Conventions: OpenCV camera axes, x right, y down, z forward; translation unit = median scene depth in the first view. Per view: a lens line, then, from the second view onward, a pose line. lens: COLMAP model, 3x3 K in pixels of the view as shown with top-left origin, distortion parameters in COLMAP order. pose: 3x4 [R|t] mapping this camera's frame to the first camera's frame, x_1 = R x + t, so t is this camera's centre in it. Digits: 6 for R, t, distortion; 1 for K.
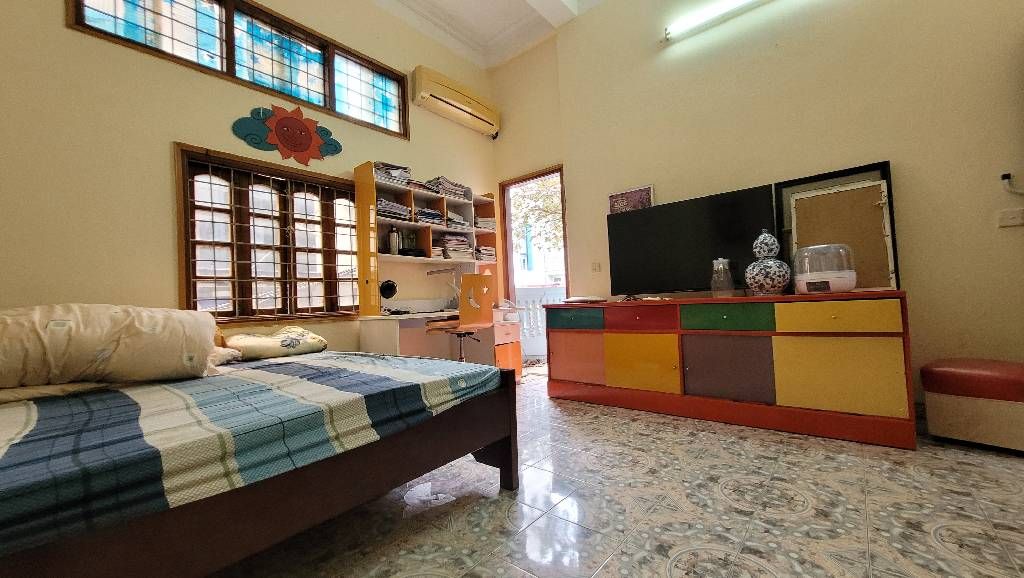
lens RADIAL K [[398.5, 0, 508.8], [0, 398.5, 291.0], [0, 0, 1]] dist [0.004021, 0.000380]
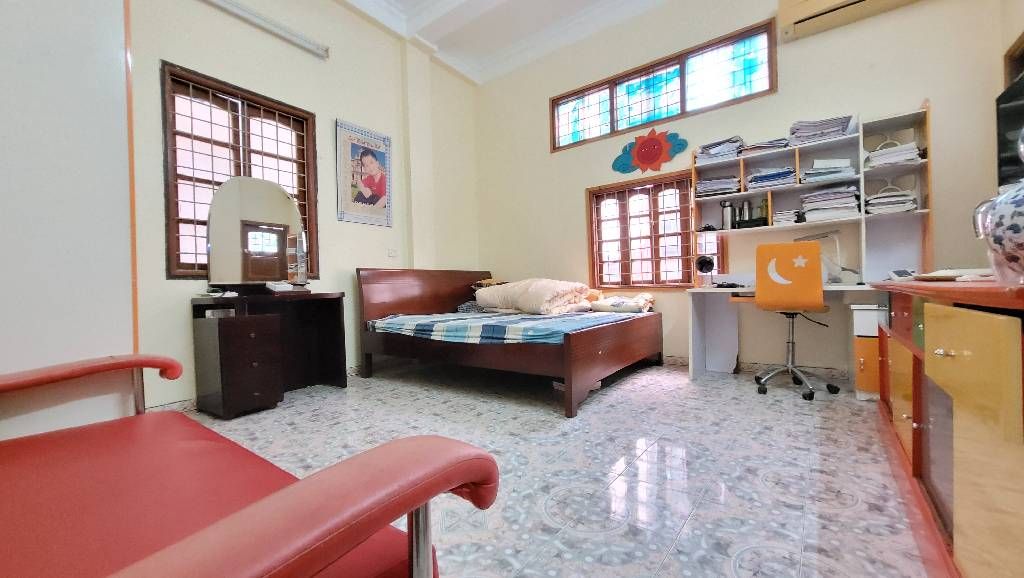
lens RADIAL K [[398.5, 0, 509.3], [0, 398.5, 290.5], [0, 0, 1]] dist [0.004021, 0.000380]
pose [[0.053386, 0.049789, -0.997332, 0.780497], [0.052699, 0.997224, 0.052605, -0.018735], [0.997182, -0.055366, 0.050614, 0.421704]]
